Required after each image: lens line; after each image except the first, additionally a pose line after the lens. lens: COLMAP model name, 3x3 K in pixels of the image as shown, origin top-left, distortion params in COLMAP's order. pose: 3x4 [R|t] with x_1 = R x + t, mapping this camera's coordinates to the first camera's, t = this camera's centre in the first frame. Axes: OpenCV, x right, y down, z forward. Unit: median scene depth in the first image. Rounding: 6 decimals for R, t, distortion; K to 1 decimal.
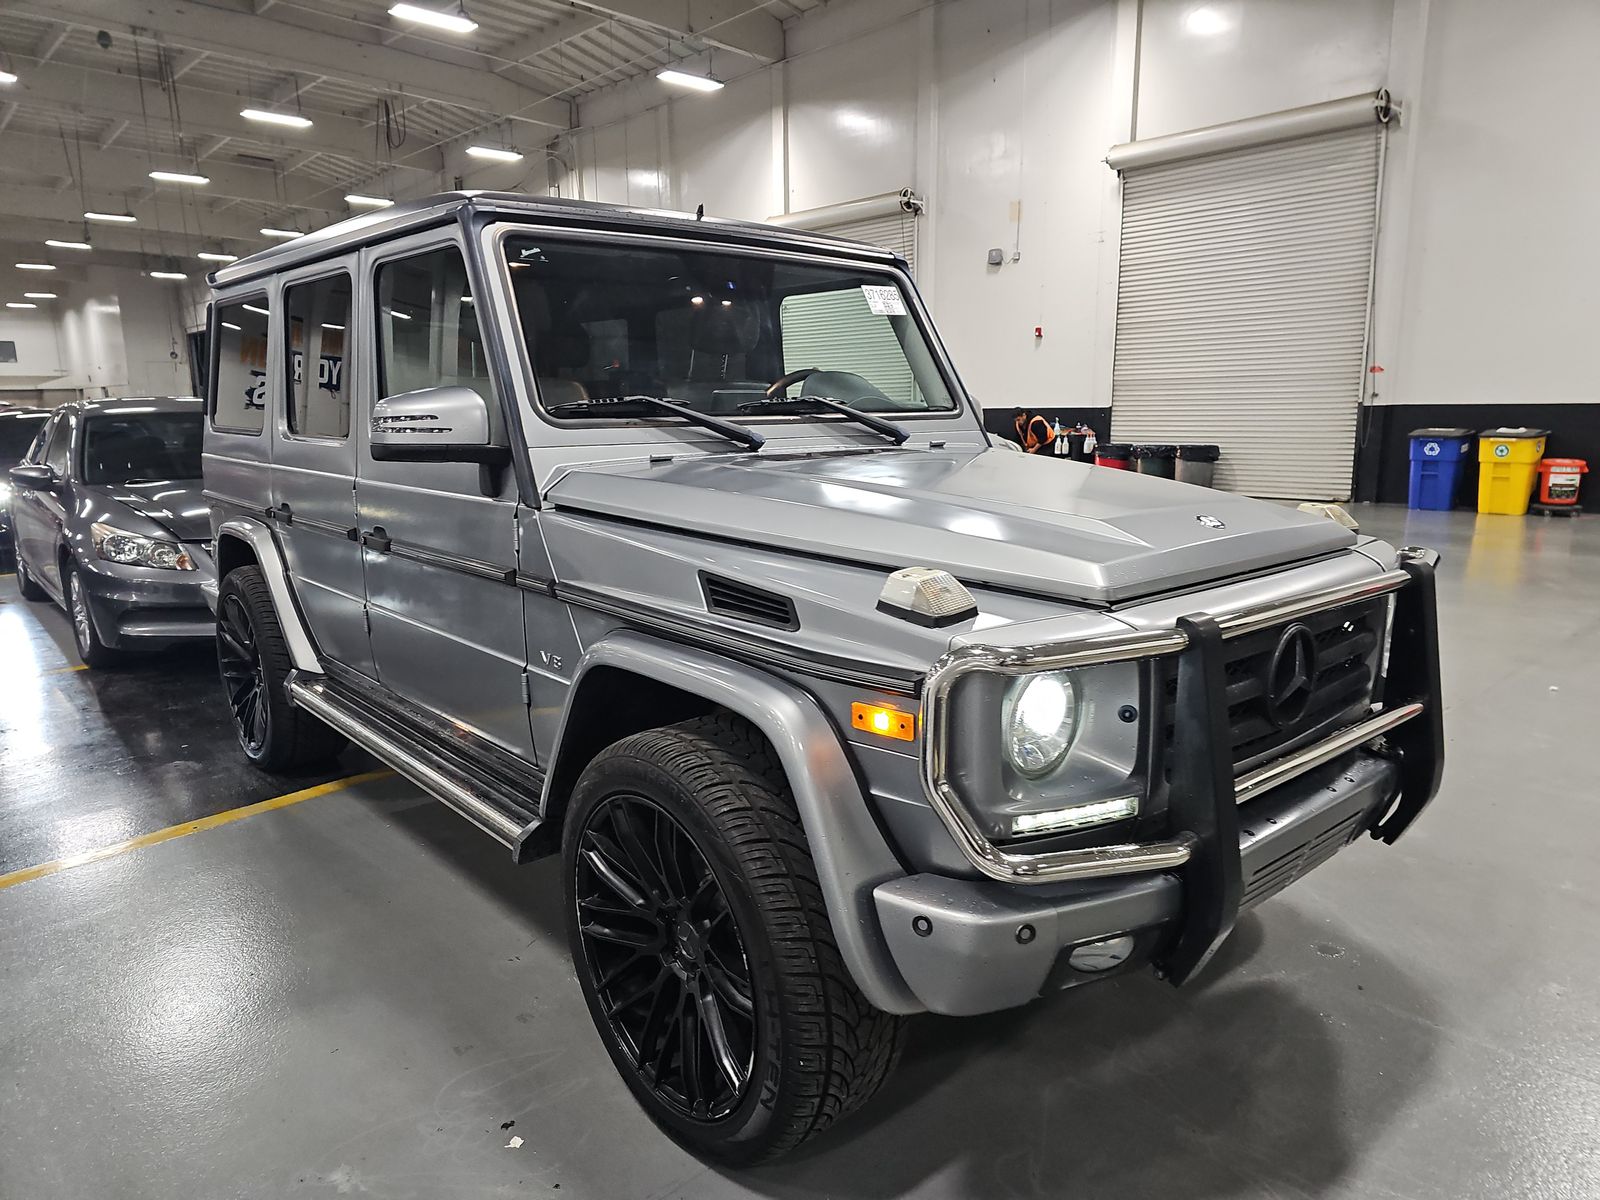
lens RADIAL K [[1094.3, 0, 823.3], [0, 1094.3, 593.4], [0, 0, 1]] dist [0.036340, -0.034759]
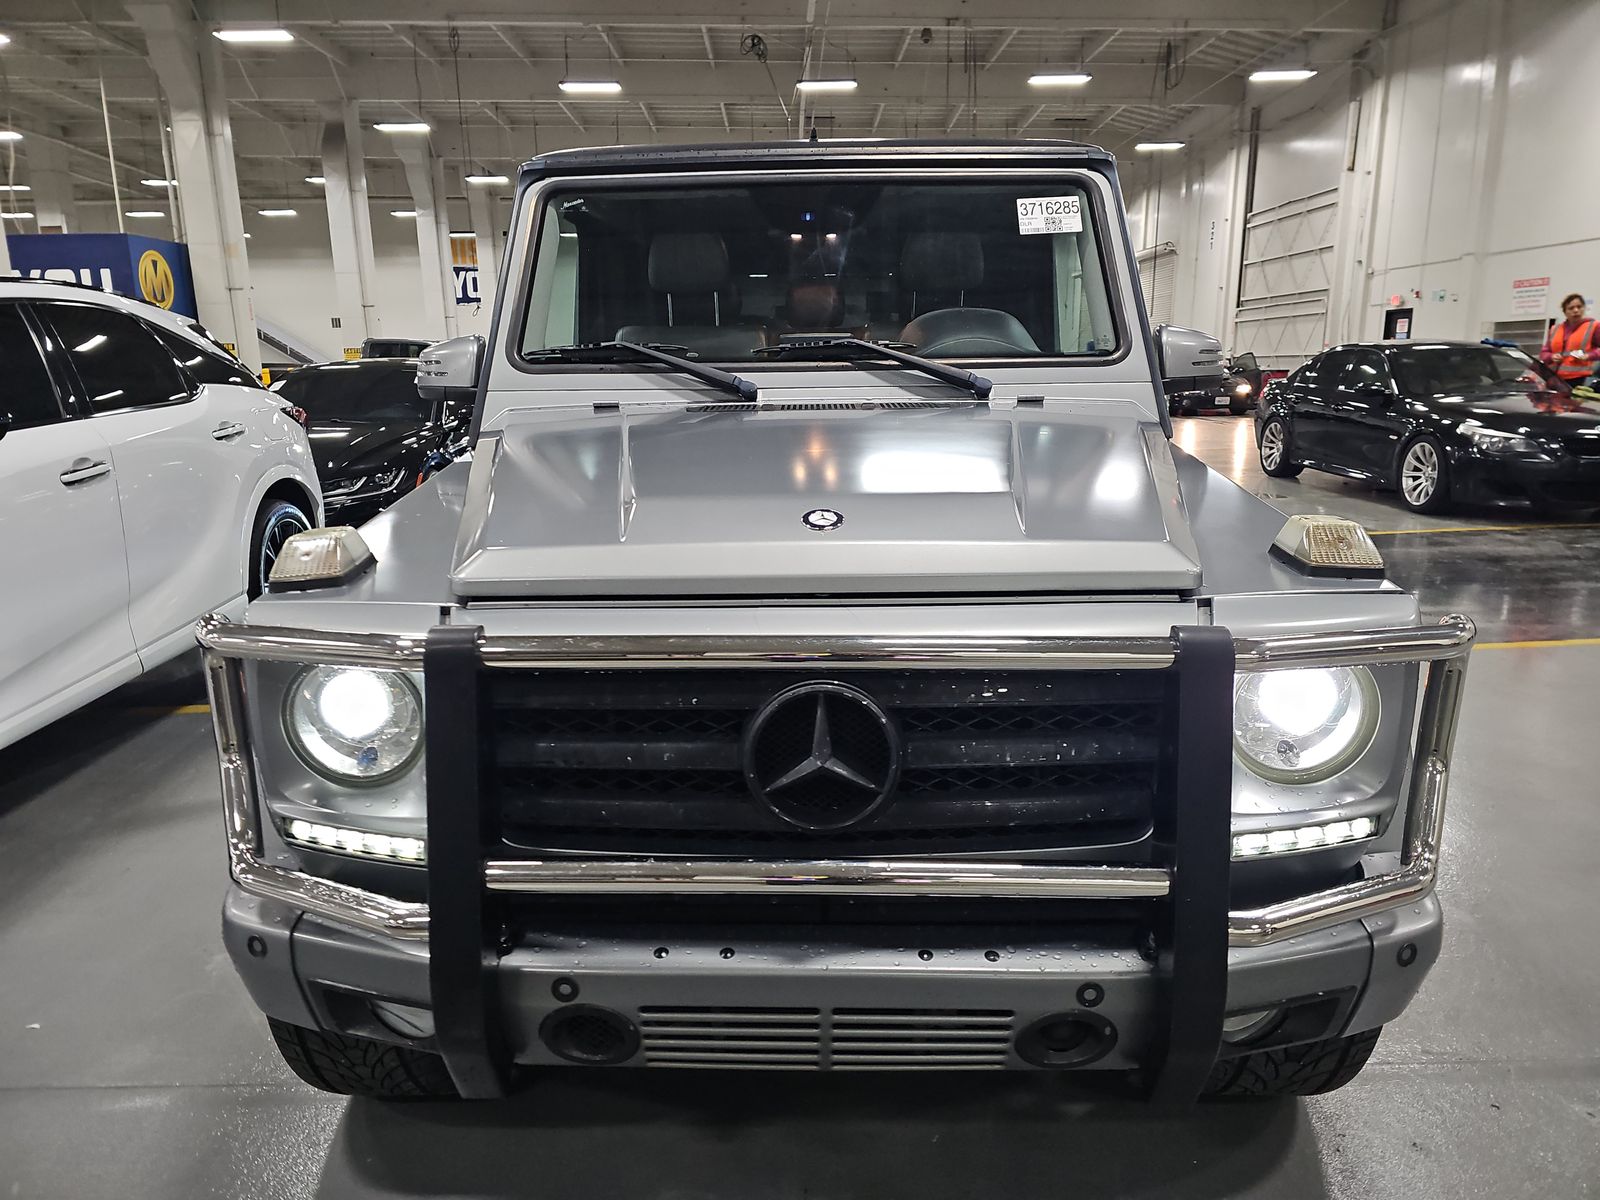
lens RADIAL K [[1069.5, 0, 800.0], [0, 1069.5, 600.0], [0, 0, 1]] dist [0.033551, -0.028785]
pose [[0.720904, 0.153899, -0.675731, 0.117776], [-0.113665, 0.988085, 0.103775, -0.012414], [0.683650, 0.001995, 0.729807, 0.073453]]
